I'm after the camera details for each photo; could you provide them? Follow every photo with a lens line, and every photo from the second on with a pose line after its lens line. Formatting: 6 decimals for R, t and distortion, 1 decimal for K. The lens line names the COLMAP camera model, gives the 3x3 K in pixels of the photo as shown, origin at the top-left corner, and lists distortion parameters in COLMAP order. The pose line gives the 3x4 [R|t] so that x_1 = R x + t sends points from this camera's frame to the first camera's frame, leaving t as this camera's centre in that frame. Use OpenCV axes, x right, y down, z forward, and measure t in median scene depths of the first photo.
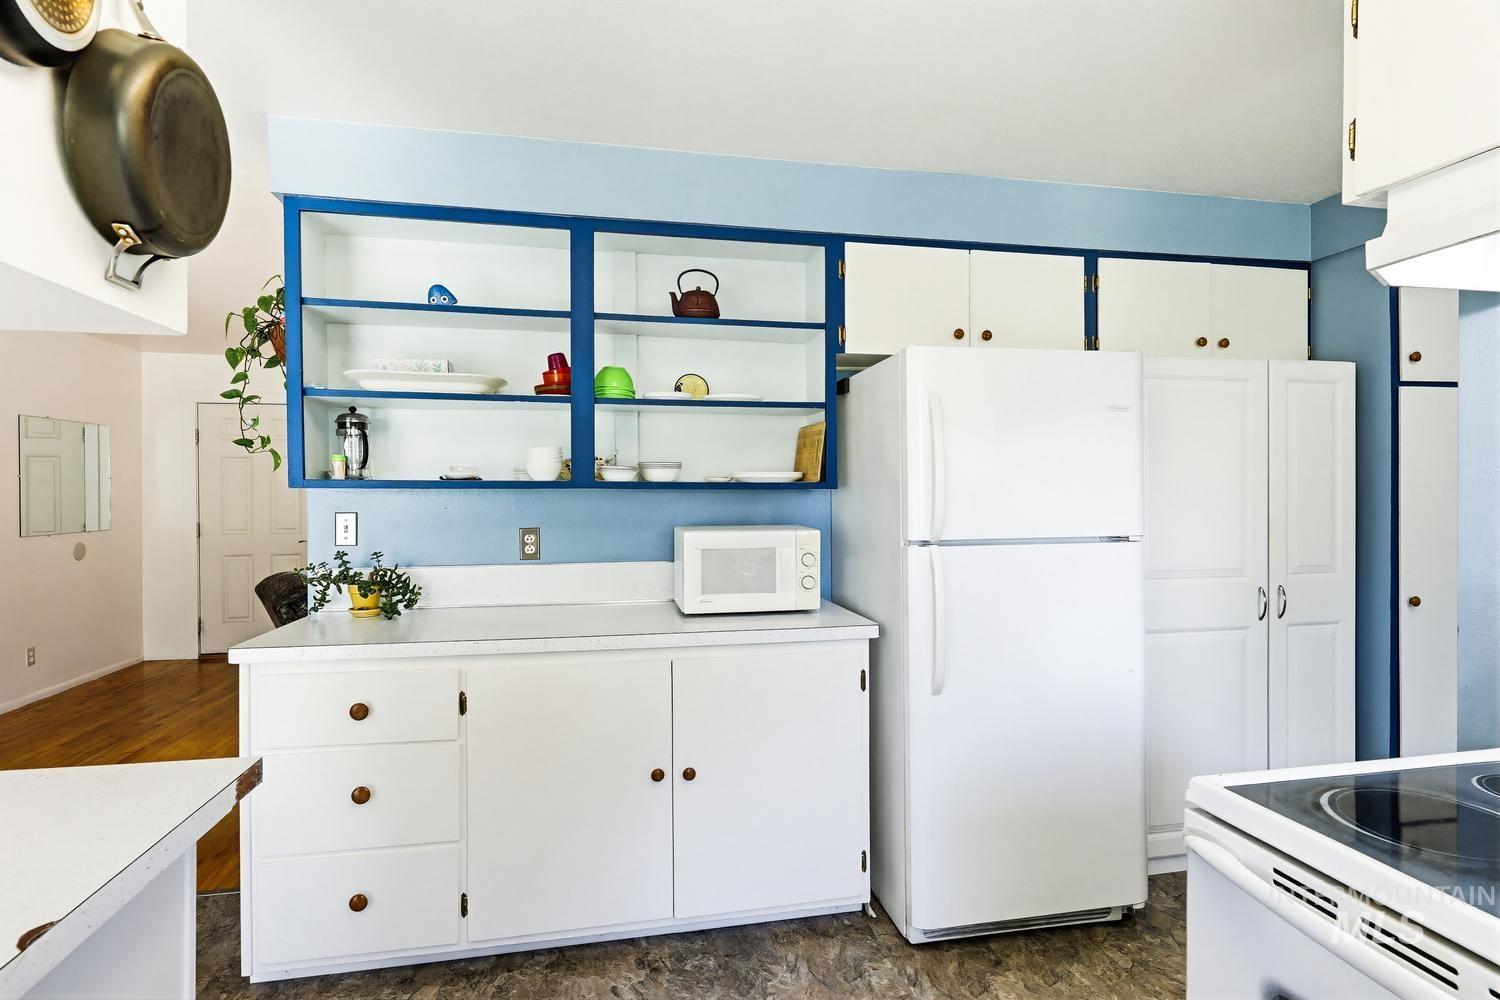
lens RADIAL K [[770.4, 0, 757.1], [0, 770.4, 495.5], [0, 0, 1]] dist [0.002988, 0.000134]
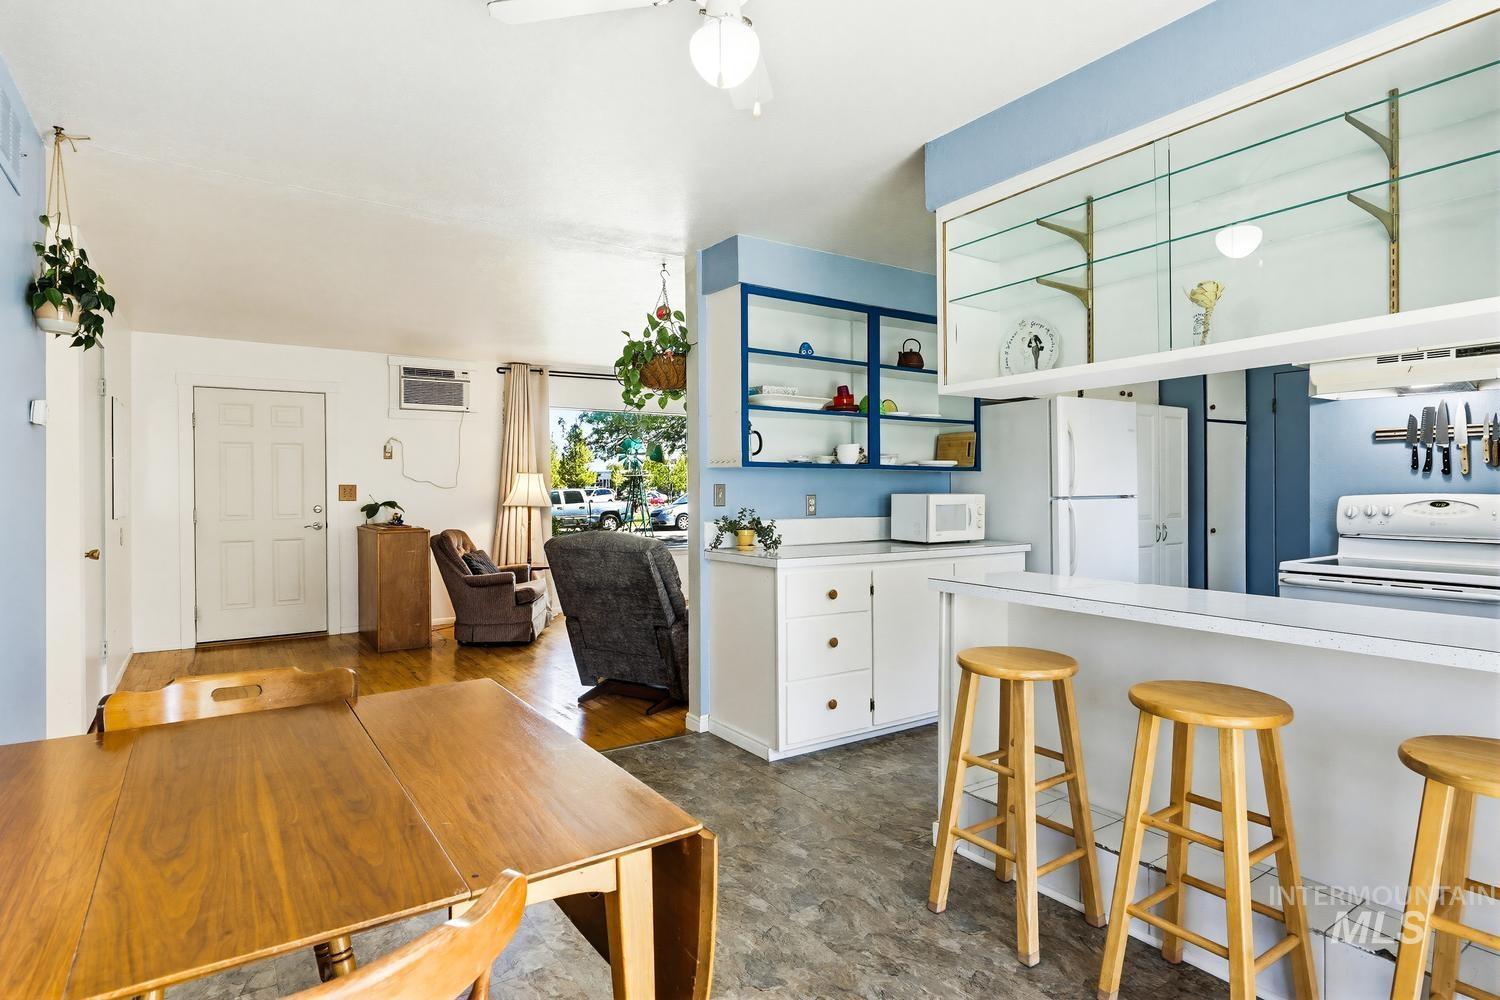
lens RADIAL K [[789.1, 0, 744.7], [0, 789.1, 492.0], [0, 0, 1]] dist [0.002148, 0.000308]
pose [[0.928214, -0.001997, 0.372042, -1.084321], [0.003176, 0.999992, -0.002555, 0.042004], [-0.372034, 0.003553, 0.928212, -0.461933]]
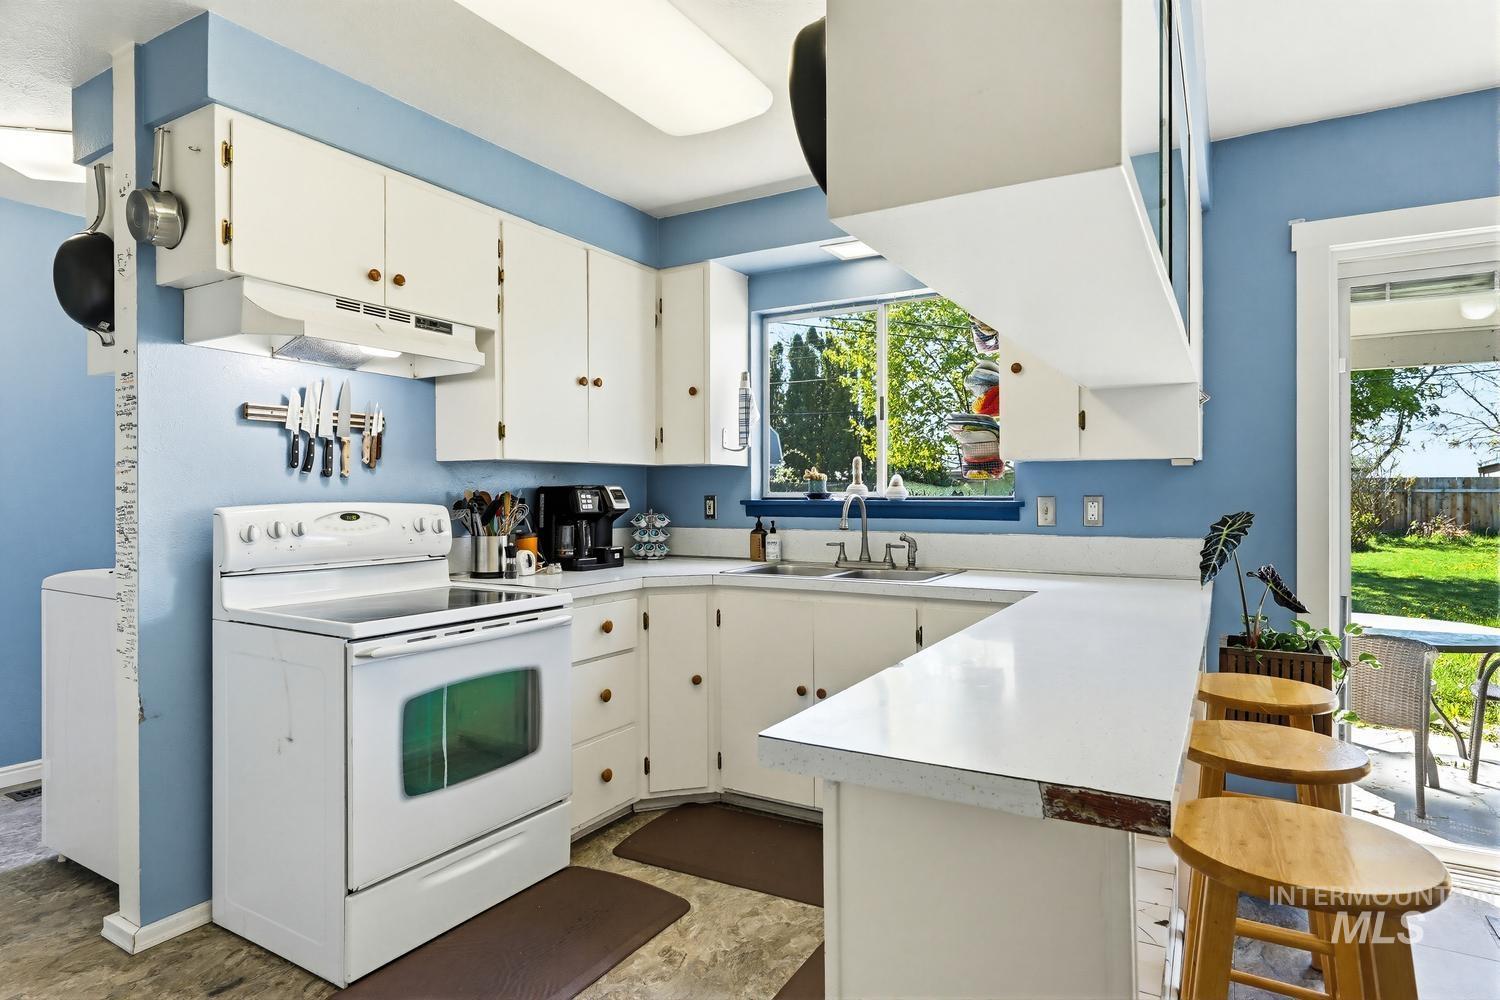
lens RADIAL K [[821.5, 0, 755.3], [0, 821.5, 496.3], [0, 0, 1]] dist [0.000153, -0.000881]
pose [[-0.740814, 0.001751, 0.671708, -0.562562], [0.006898, 0.999964, 0.005001, 0.036106], [-0.671675, 0.008339, -0.740799, 0.751893]]
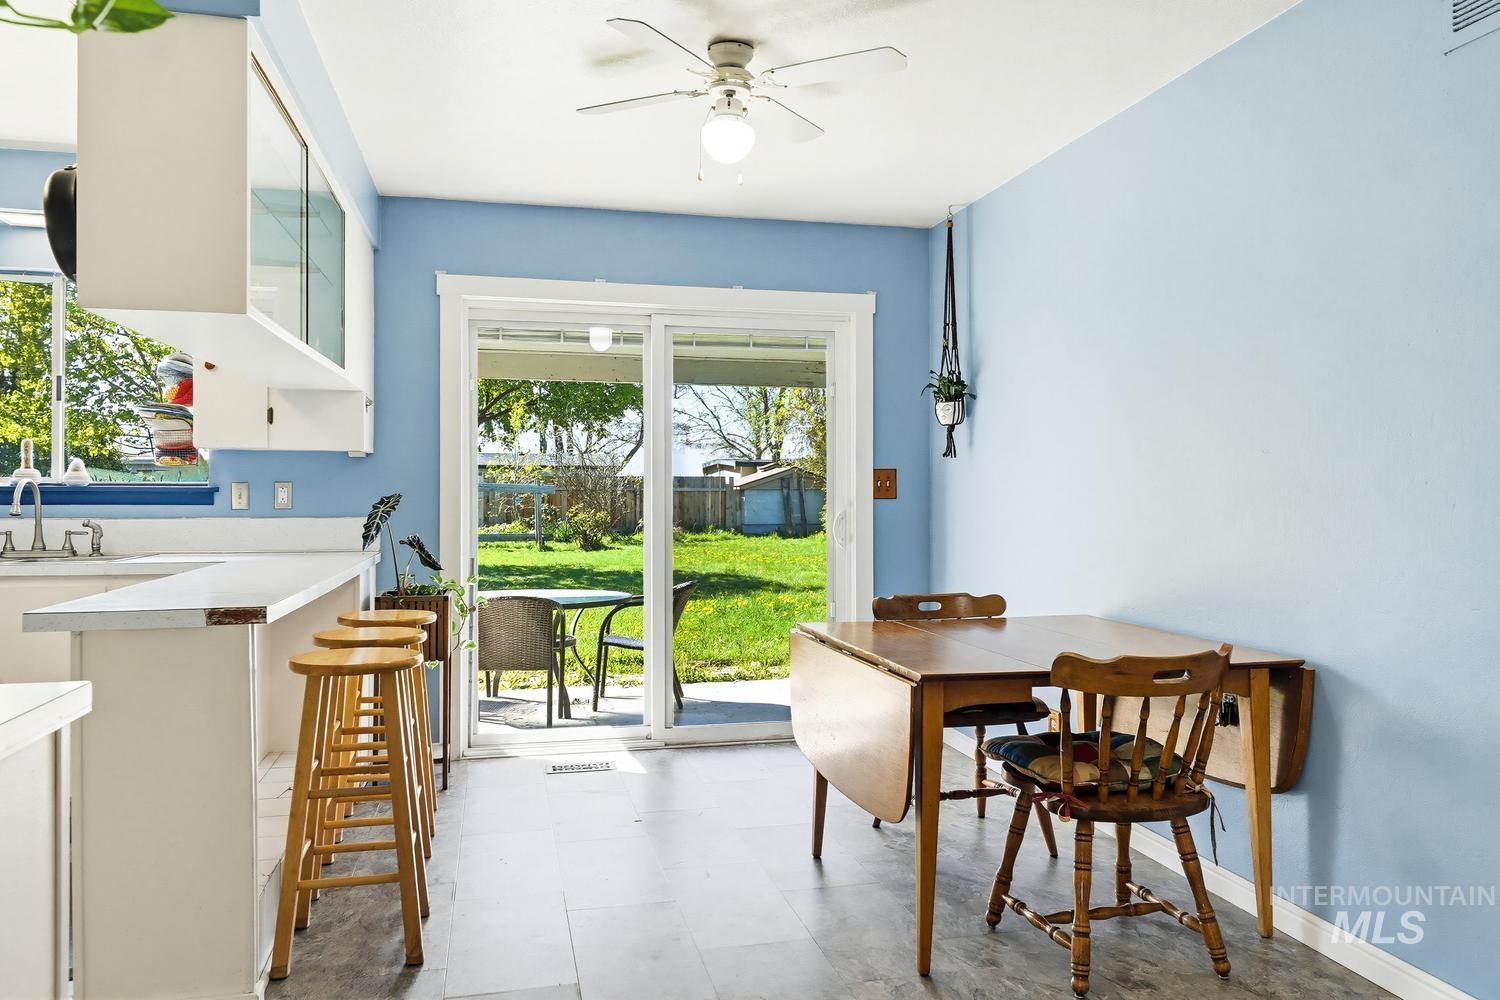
lens RADIAL K [[1085.1, 0, 759.0], [0, 1085.1, 485.6], [0, 0, 1]] dist [0.007091, -0.000443]
pose [[-0.999686, 0.001328, -0.025032, -0.859357], [0.001378, 0.999997, -0.002007, 0.055313], [0.025029, -0.002041, -0.999685, 1.337586]]
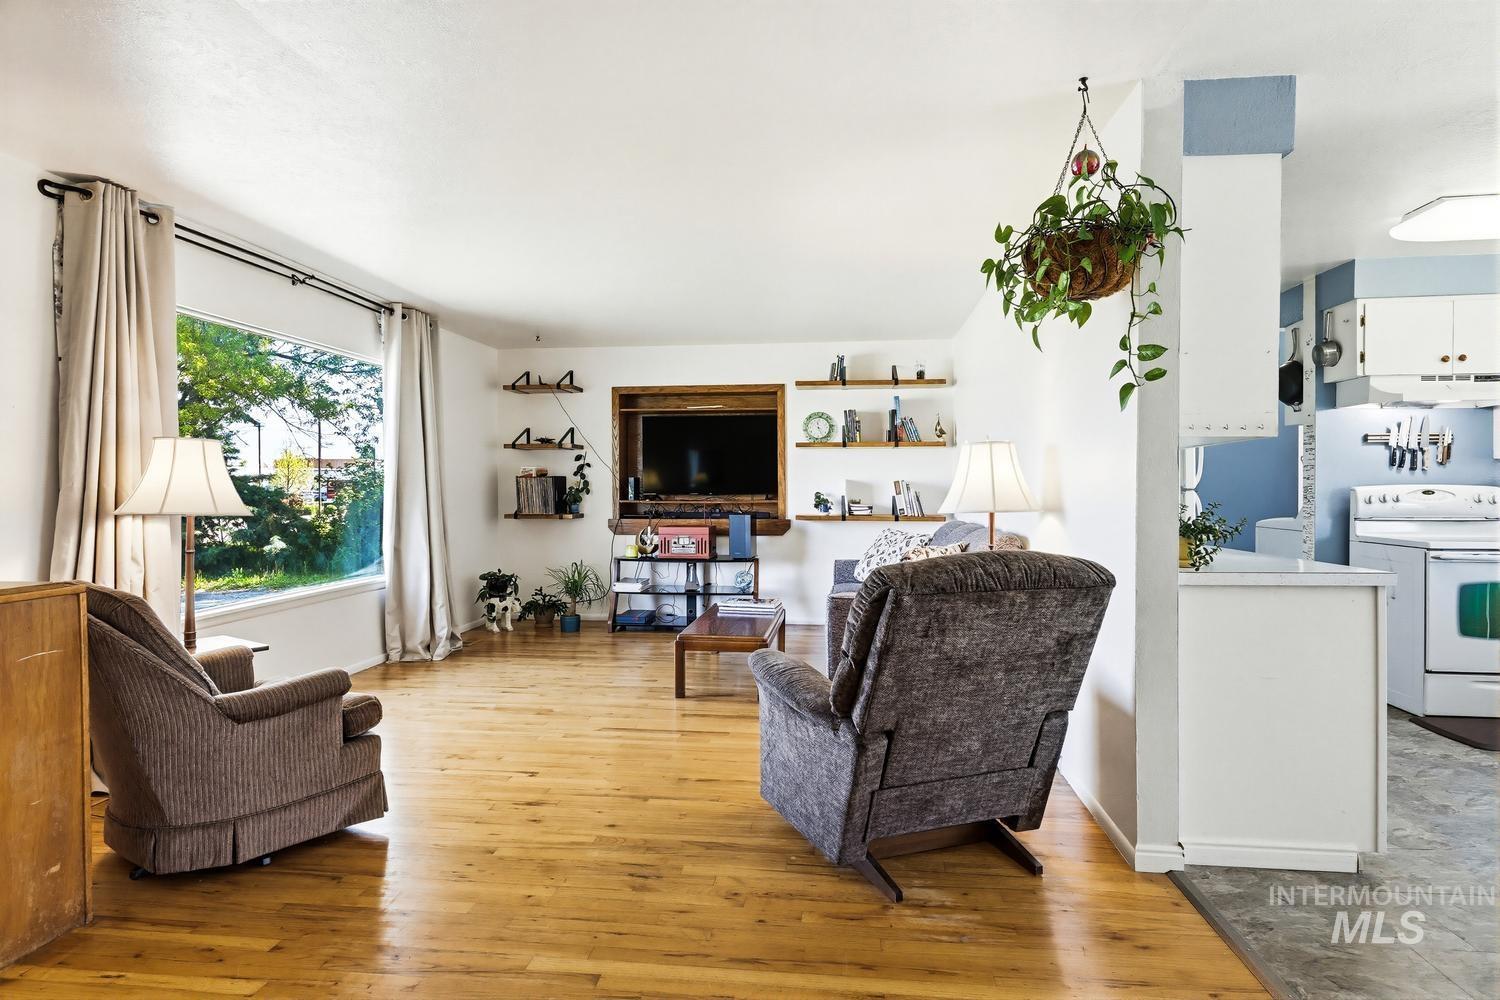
lens RADIAL K [[796.2, 0, 754.4], [0, 796.2, 498.8], [0, 0, 1]] dist [0.000550, -0.000275]
pose [[0.318623, -0.009031, 0.947838, -1.653976], [0.006491, 0.999952, 0.007346, 0.054362], [-0.947859, 0.003812, 0.318667, 1.188153]]
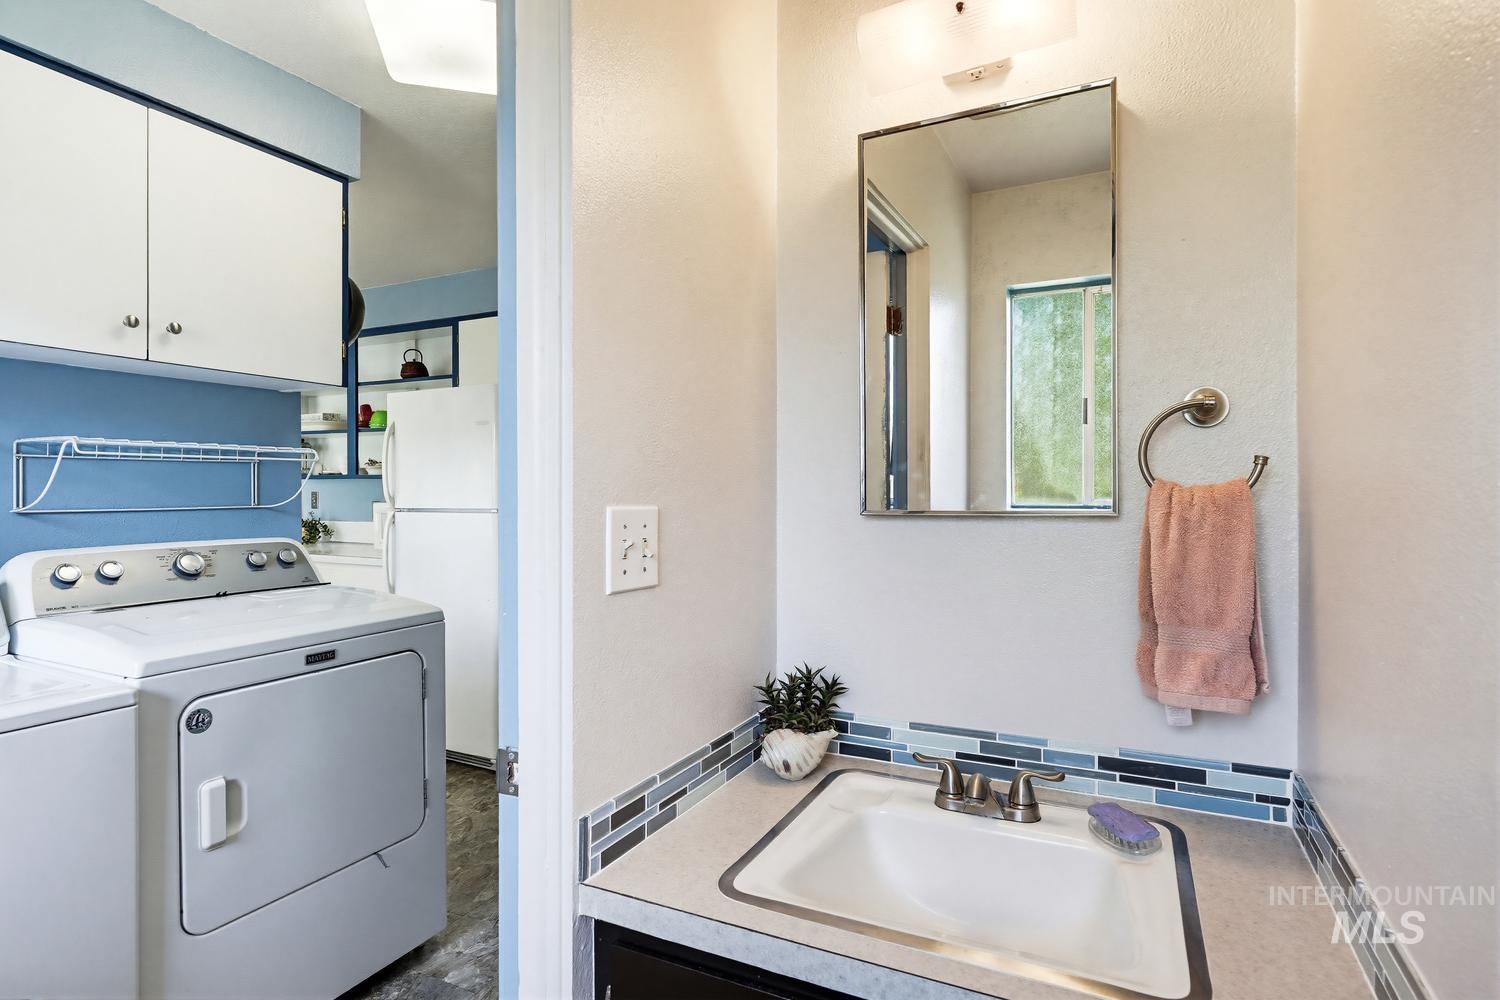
lens RADIAL K [[770.4, 0, 757.1], [0, 770.4, 495.5], [0, 0, 1]] dist [0.002988, 0.000134]
pose [[0.791752, 0.005885, -0.610815, 1.609459], [-0.004763, 0.999983, 0.003460, 0.019163], [0.610825, 0.000169, 0.791766, 0.127095]]
